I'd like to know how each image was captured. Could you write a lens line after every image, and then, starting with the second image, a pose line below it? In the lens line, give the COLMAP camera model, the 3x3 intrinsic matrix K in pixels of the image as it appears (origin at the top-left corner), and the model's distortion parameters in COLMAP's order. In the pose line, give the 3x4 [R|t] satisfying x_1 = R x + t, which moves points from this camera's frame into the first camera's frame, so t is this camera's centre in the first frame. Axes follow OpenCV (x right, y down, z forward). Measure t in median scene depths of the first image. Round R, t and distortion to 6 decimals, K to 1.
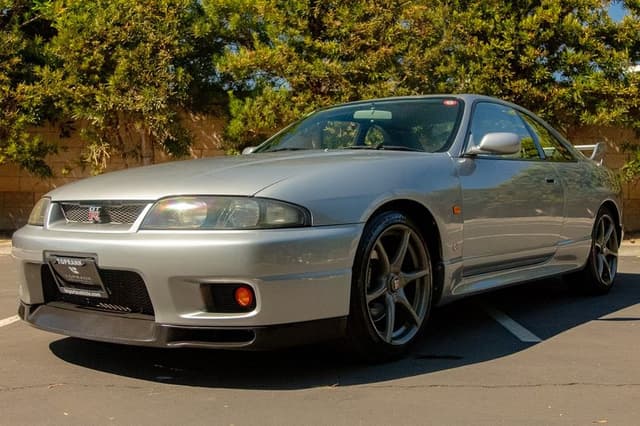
lens RADIAL K [[750.3, 0, 343.1], [0, 750.3, 190.8], [0, 0, 1]] dist [-0.003704, 0.003355]
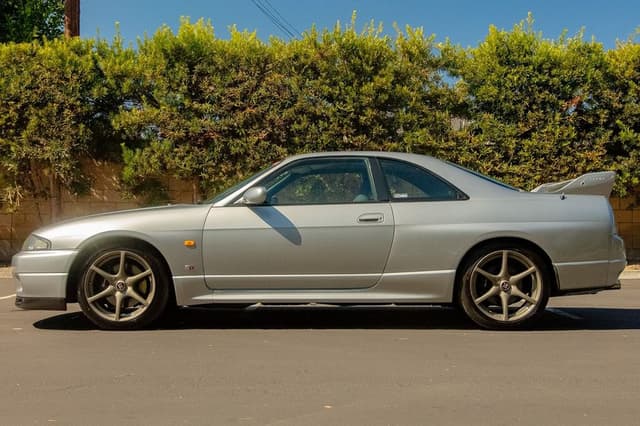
lens RADIAL K [[804.4, 0, 320.6], [0, 804.4, 215.4], [0, 0, 1]] dist [0.016802, -0.023657]
pose [[0.999848, 0.002869, 0.017179, 0.148084], [-0.002675, 0.999932, -0.011320, -0.002337], [-0.017210, 0.011272, 0.999788, -0.308665]]
